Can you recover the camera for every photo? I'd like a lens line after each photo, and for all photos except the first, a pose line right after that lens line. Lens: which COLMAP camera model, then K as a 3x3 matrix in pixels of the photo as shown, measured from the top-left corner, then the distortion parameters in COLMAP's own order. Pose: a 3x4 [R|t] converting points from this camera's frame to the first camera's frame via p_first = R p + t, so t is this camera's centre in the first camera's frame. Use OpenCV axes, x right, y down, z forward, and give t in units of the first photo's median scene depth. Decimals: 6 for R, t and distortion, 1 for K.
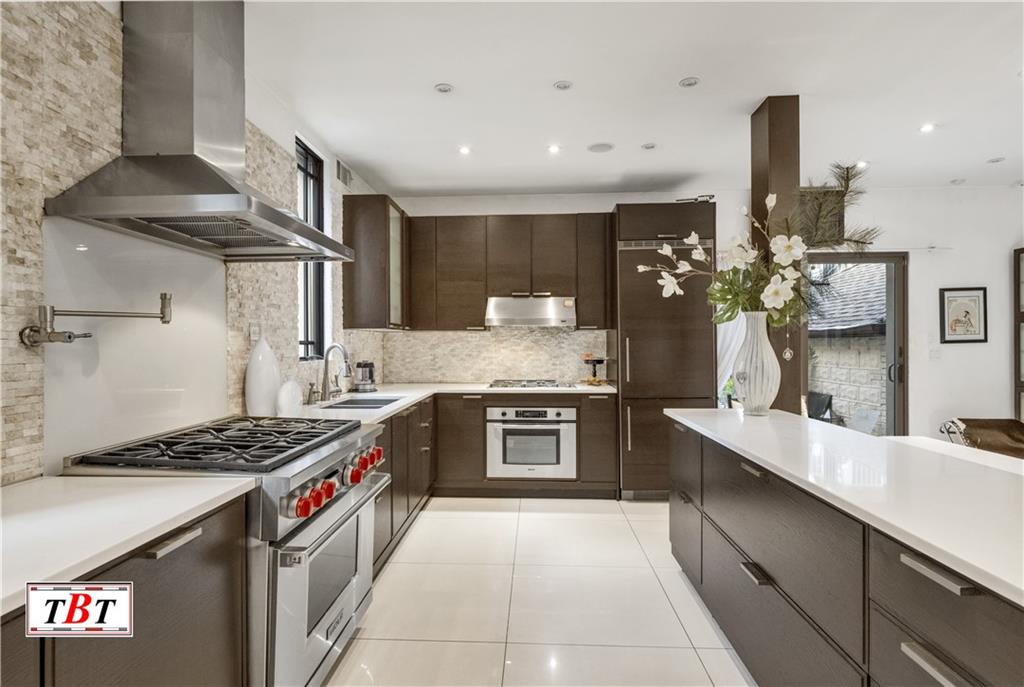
lens RADIAL K [[520.6, 0, 509.9], [0, 520.6, 343.1], [0, 0, 1]] dist [-0.000839, -0.000705]
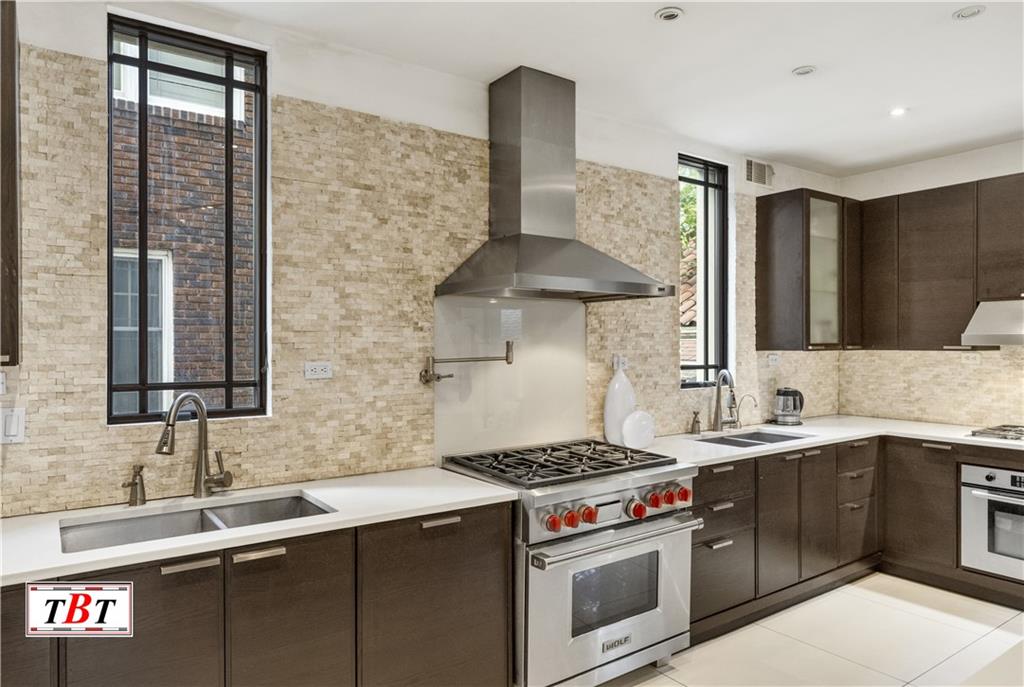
lens RADIAL K [[665.3, 0, 512.2], [0, 665.3, 342.8], [0, 0, 1]] dist [0.005765, -0.000280]
pose [[0.622446, 0.002037, -0.782660, 0.453397], [0.000957, 0.999994, 0.003364, -0.066899], [0.782662, -0.002843, 0.622440, -0.025309]]
